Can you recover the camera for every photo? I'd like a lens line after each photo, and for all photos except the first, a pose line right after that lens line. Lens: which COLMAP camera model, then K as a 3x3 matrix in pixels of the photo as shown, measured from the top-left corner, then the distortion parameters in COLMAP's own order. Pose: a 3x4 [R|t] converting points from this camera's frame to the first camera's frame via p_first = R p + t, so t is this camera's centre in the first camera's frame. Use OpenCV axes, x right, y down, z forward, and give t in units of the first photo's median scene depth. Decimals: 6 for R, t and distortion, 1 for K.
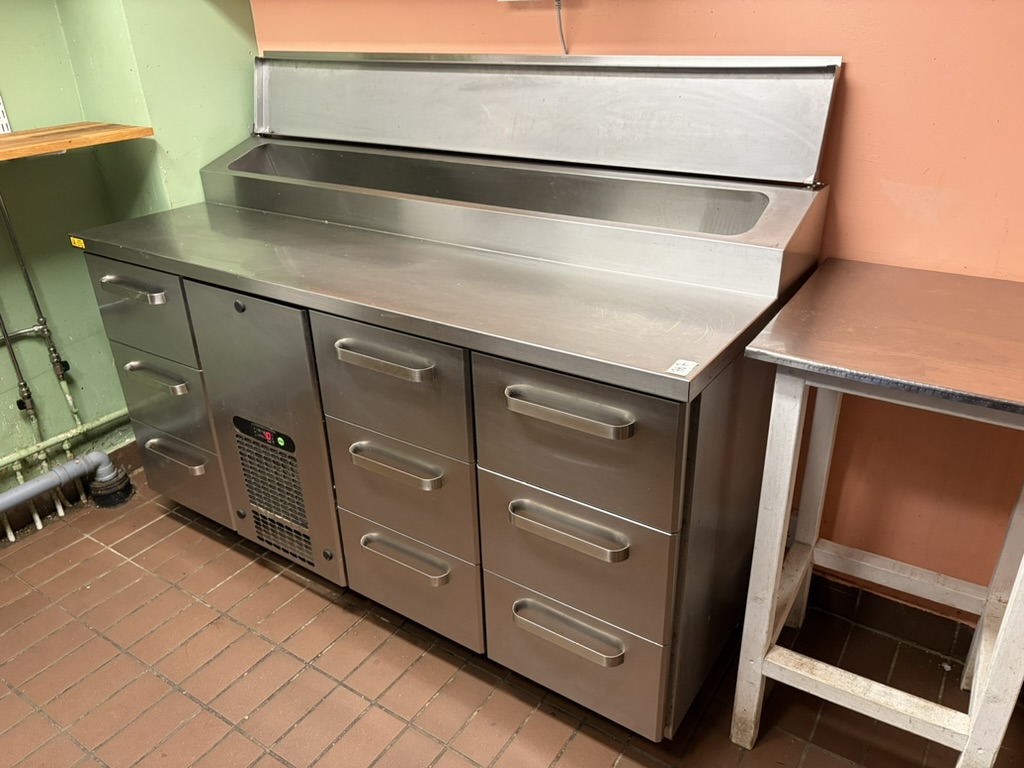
lens RADIAL K [[776.0, 0, 512.8], [0, 776.0, 383.9], [0, 0, 1]] dist [0.046794, -0.058388]
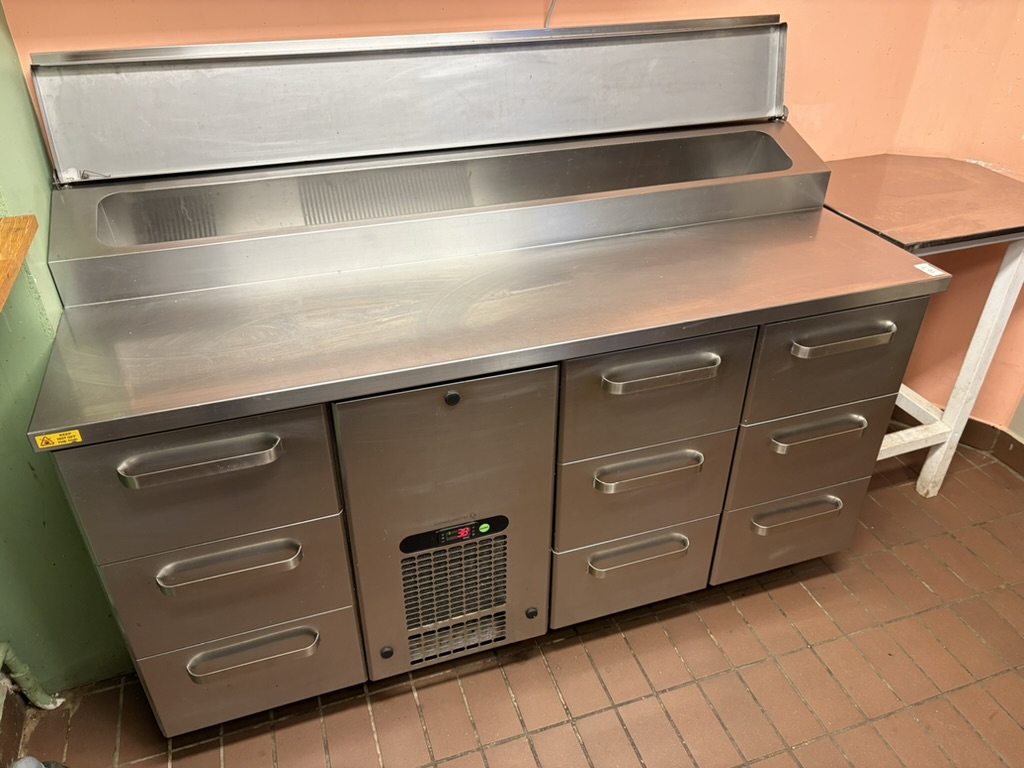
lens RADIAL K [[776.0, 0, 511.3], [0, 776.0, 380.7], [0, 0, 1]] dist [0.046794, -0.058388]
pose [[0.602969, -0.408300, 0.685360, -0.786529], [0.330396, 0.909769, 0.251314, -0.272338], [-0.726131, 0.074906, 0.683464, 0.385293]]
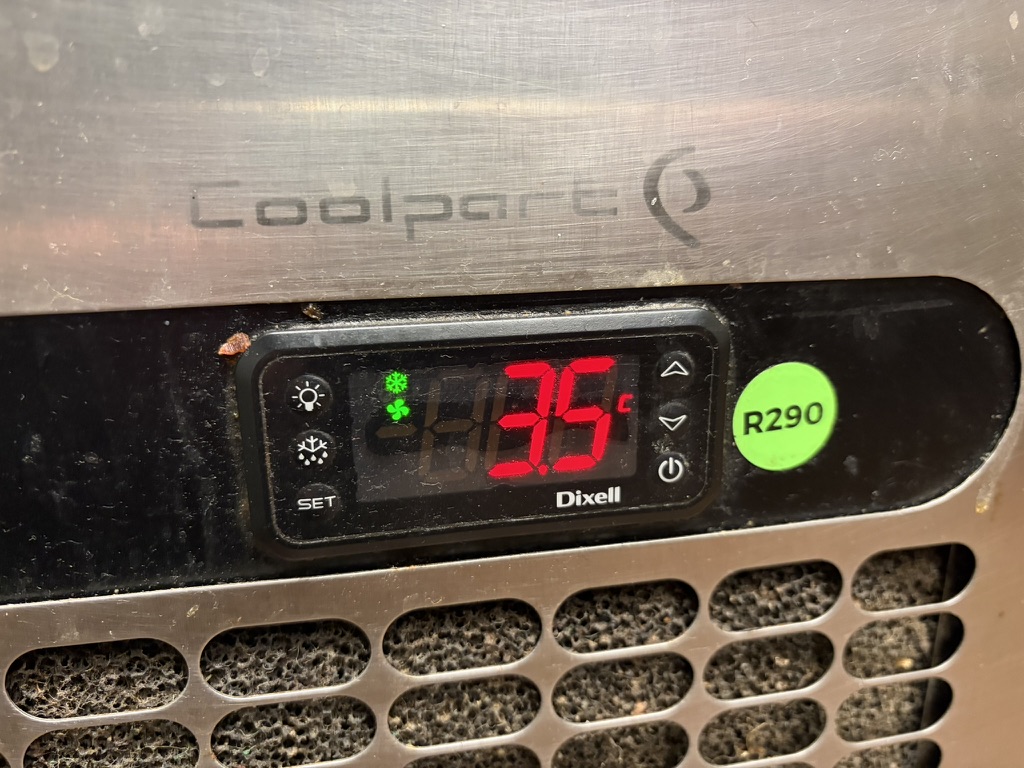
lens RADIAL K [[776.0, 0, 511.8], [0, 776.0, 383.7], [0, 0, 1]] dist [0.046794, -0.058388]
pose [[0.701217, -0.179143, 0.690075, -0.368116], [0.310286, 0.948124, -0.069163, 0.066851], [-0.641886, 0.262618, 0.720426, 0.950506]]
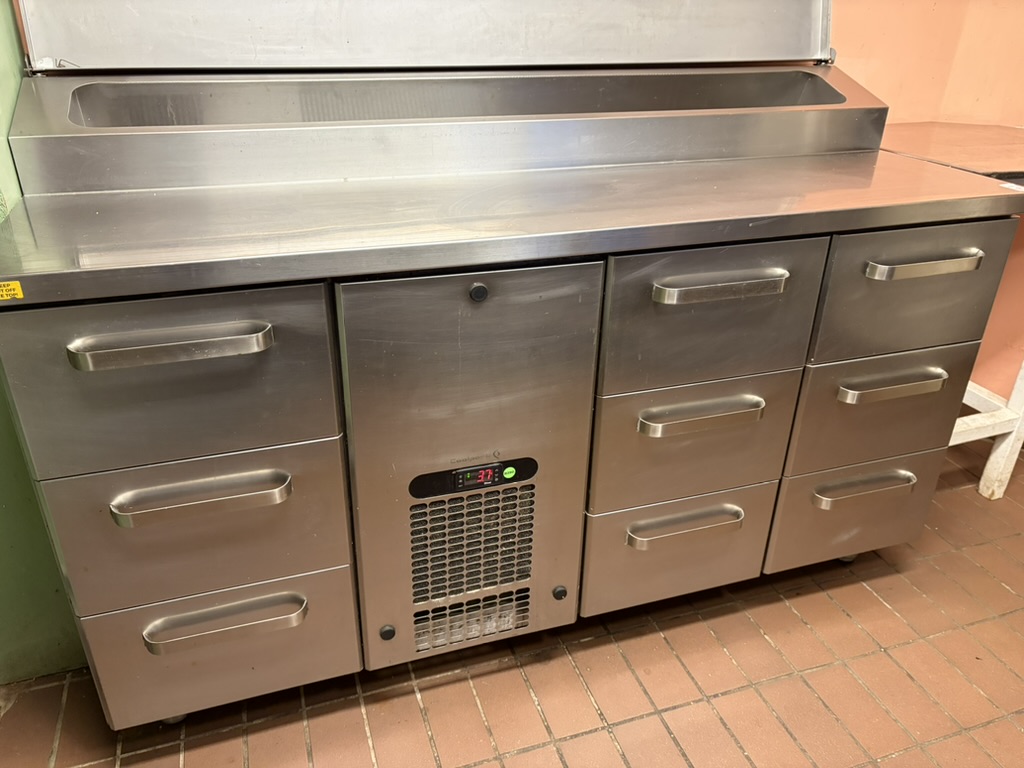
lens RADIAL K [[776.0, 0, 505.7], [0, 776.0, 386.1], [0, 0, 1]] dist [0.046794, -0.058388]
pose [[0.603357, -0.327167, 0.727270, -0.781287], [0.318952, 0.934854, 0.155941, -0.110423], [-0.730910, 0.137876, 0.668401, 0.513448]]
